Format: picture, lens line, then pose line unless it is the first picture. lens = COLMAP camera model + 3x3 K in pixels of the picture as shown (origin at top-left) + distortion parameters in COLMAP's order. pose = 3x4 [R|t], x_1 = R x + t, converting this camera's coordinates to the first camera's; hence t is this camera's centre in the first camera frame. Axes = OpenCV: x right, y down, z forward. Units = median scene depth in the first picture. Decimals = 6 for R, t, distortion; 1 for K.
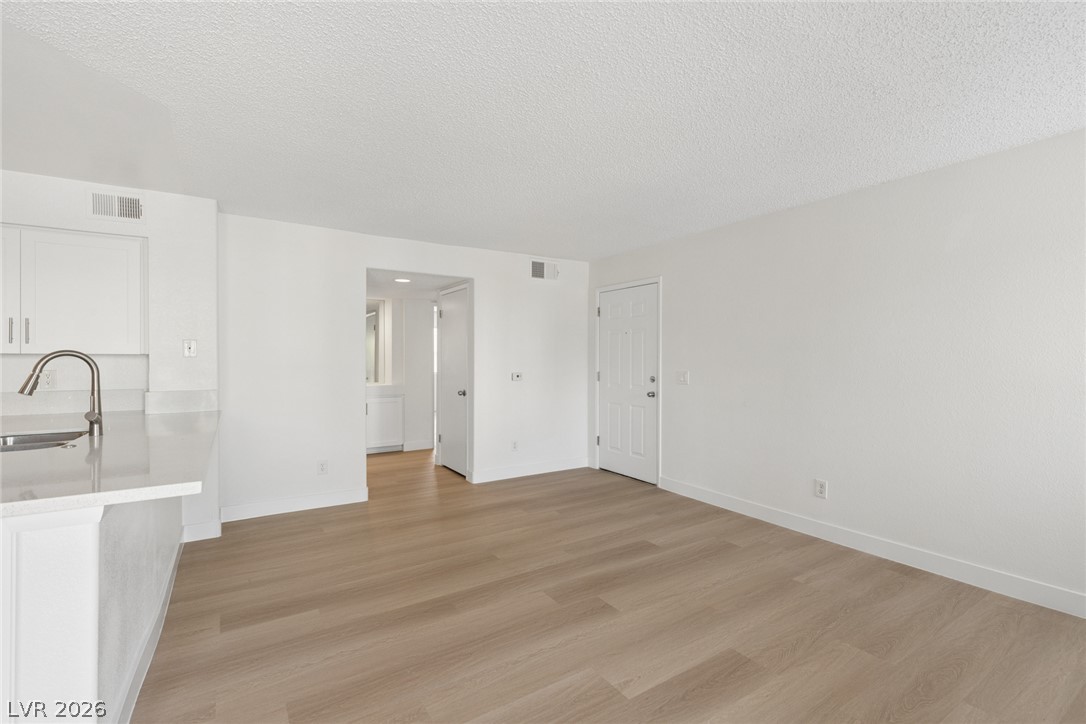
lens RADIAL K [[494.0, 0, 542.1], [0, 494.0, 351.9], [0, 0, 1]] dist [0.010403, -0.004760]
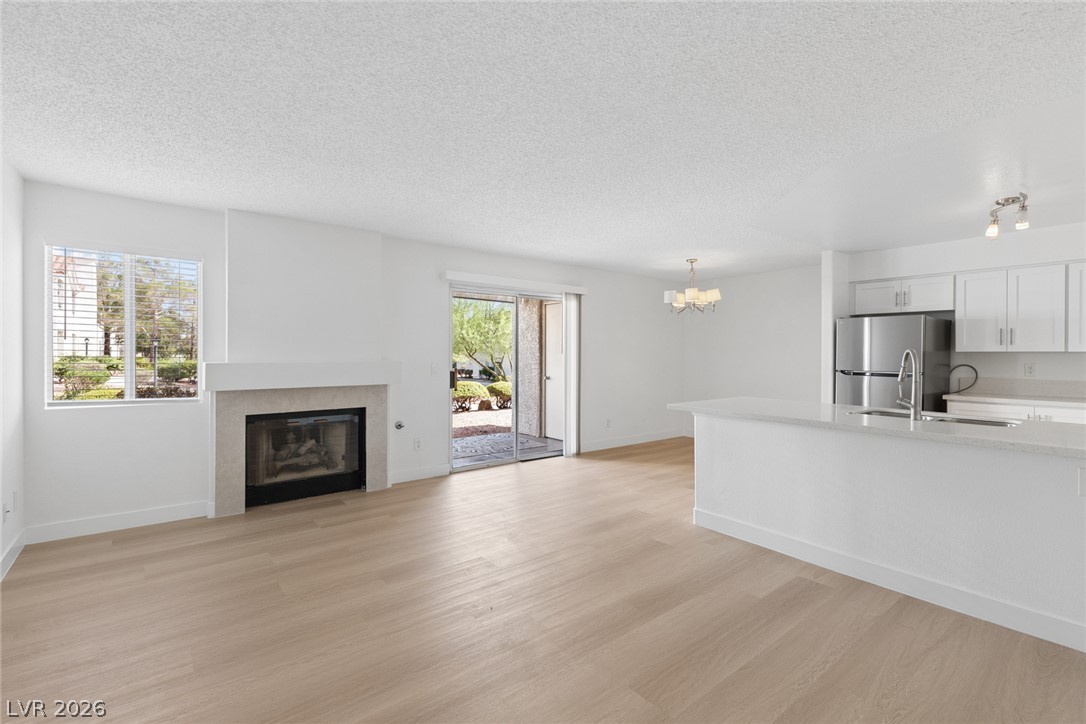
lens RADIAL K [[494.0, 0, 541.9], [0, 494.0, 355.0], [0, 0, 1]] dist [0.010403, -0.004760]
pose [[-0.995446, -0.003192, -0.095270, 0.071690], [-0.003023, 0.999994, -0.001917, 0.011776], [0.095276, -0.001620, -0.995450, 1.439753]]
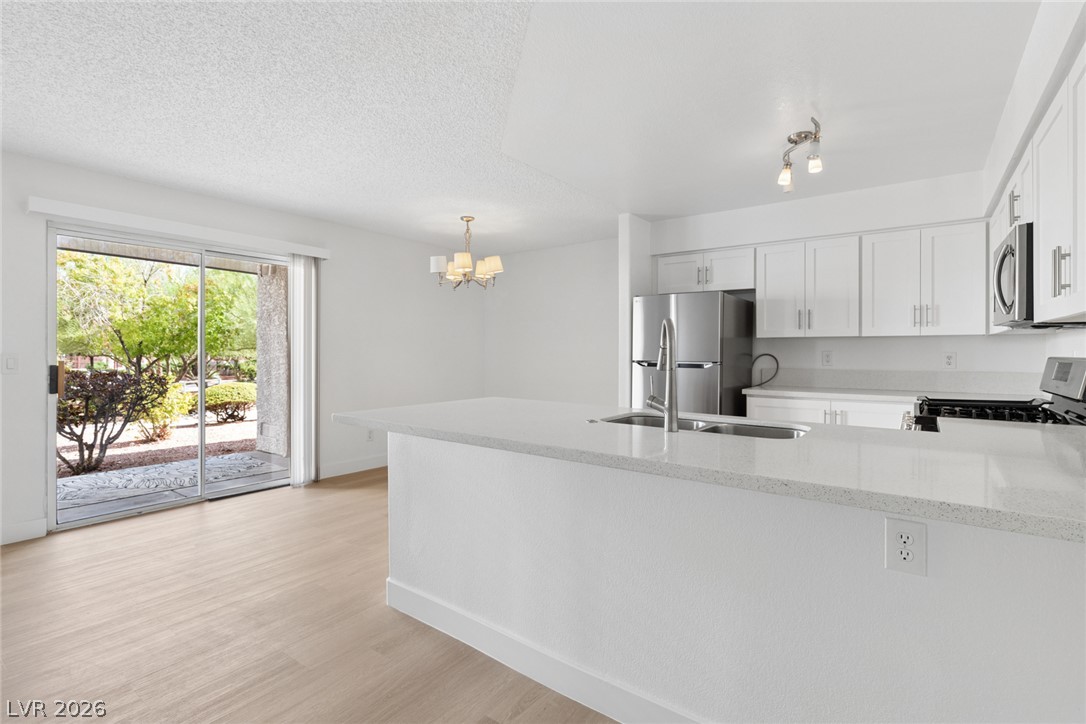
lens RADIAL K [[512.9, 0, 547.4], [0, 512.9, 351.7], [0, 0, 1]] dist [-0.006045, 0.001375]
pose [[-0.934285, -0.002976, -0.356514, -0.311729], [-0.000857, 0.999981, -0.006103, 0.037667], [0.356526, -0.005396, -0.934270, 1.131497]]
